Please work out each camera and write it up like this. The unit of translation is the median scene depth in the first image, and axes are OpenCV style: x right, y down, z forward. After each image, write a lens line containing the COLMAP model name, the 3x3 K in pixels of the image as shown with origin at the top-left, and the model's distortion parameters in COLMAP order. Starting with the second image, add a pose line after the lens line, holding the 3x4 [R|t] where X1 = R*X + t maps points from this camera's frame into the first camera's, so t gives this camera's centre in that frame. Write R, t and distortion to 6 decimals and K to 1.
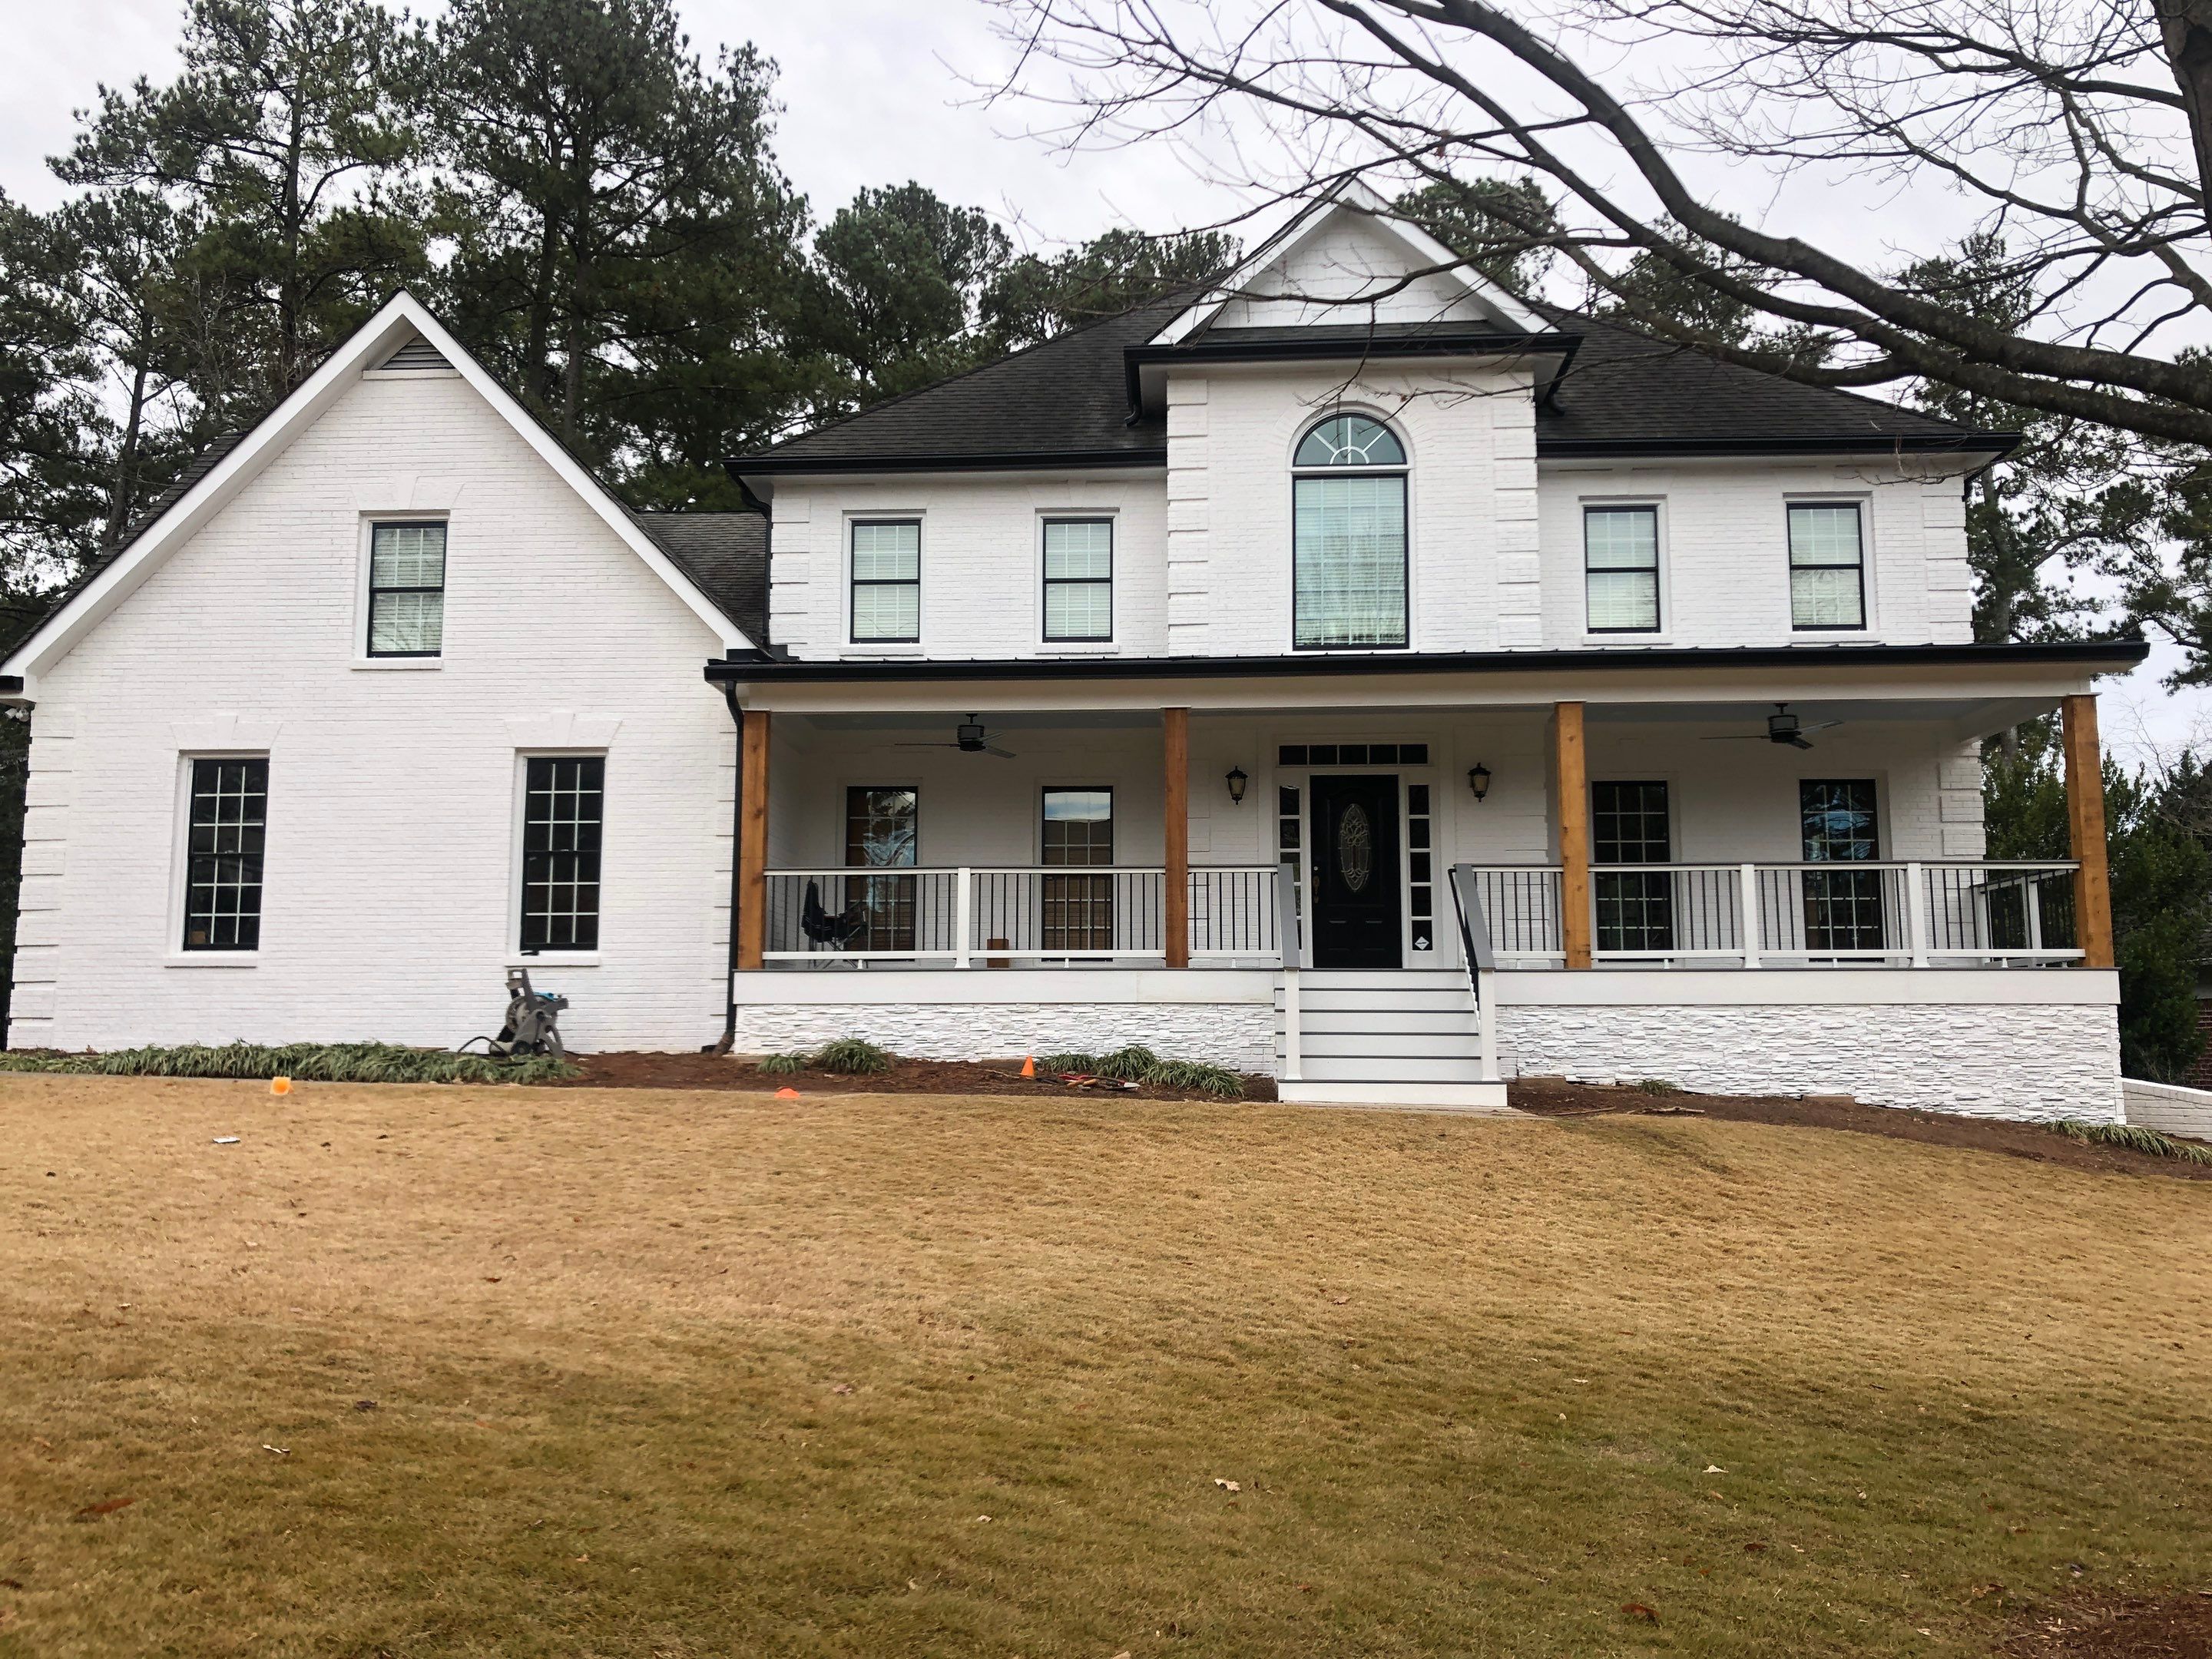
lens RADIAL K [[1781.9, 0, 1066.0], [0, 1781.9, 814.7], [0, 0, 1]] dist [0.039100, -0.036996]
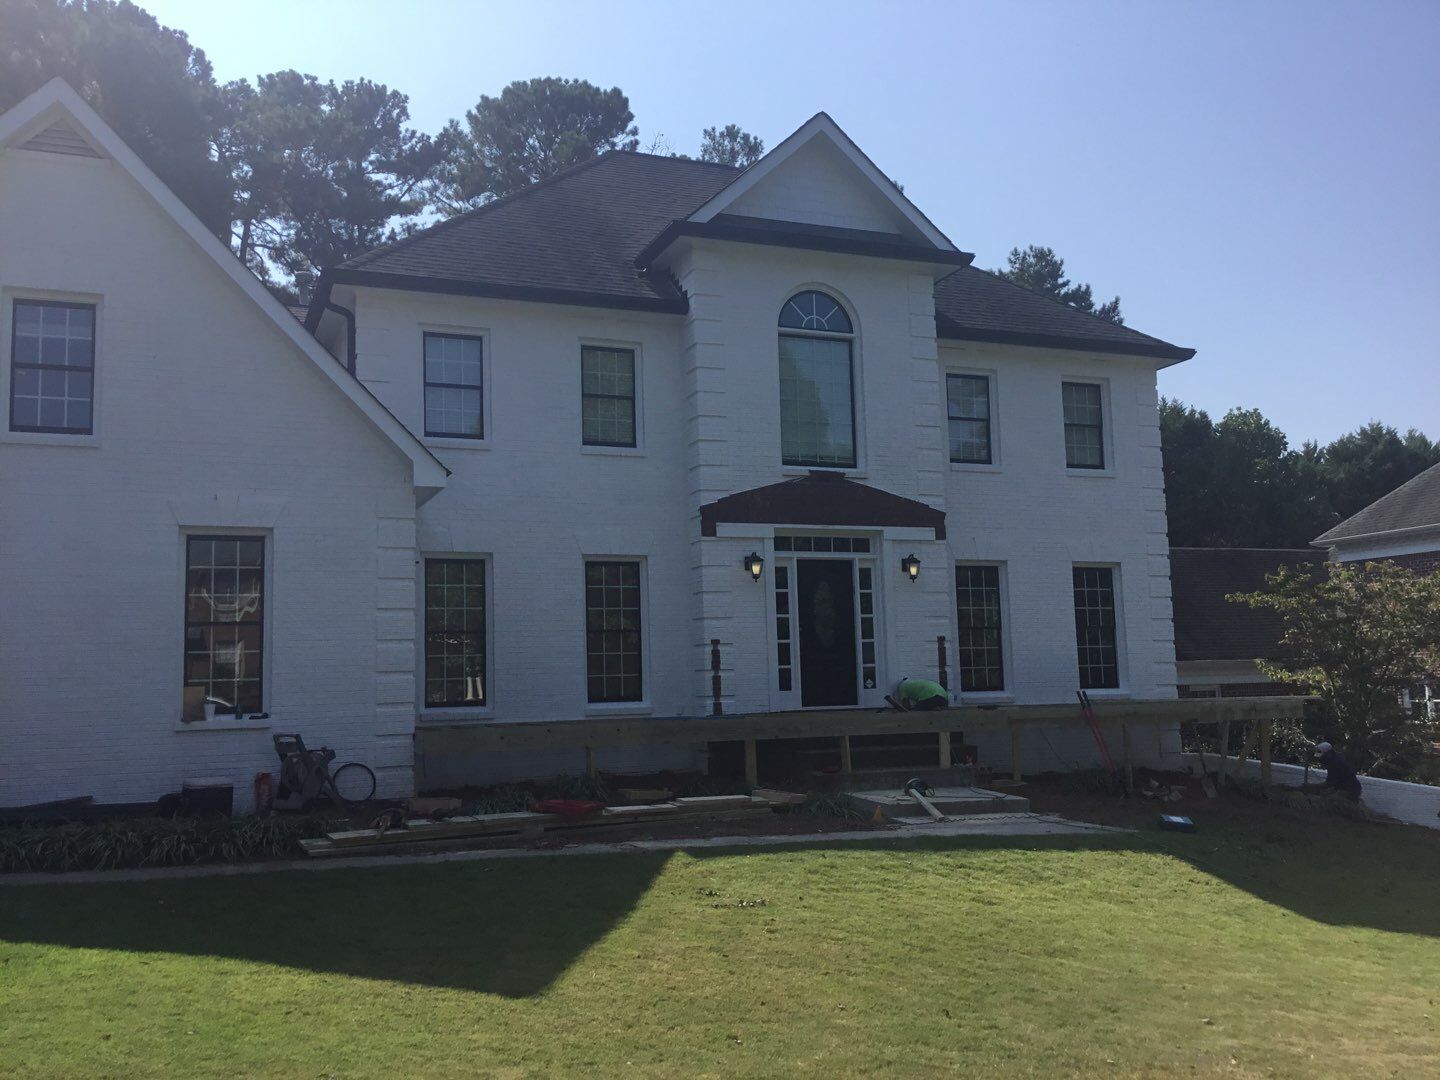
lens RADIAL K [[1304.6, 0, 713.4], [0, 1304.6, 534.4], [0, 0, 1]] dist [0.062348, -0.076448]
pose [[0.896854, 0.025488, 0.441592, -0.359492], [-0.027620, 0.999617, -0.001602, -0.038499], [-0.441464, -0.010760, 0.897214, 0.149947]]
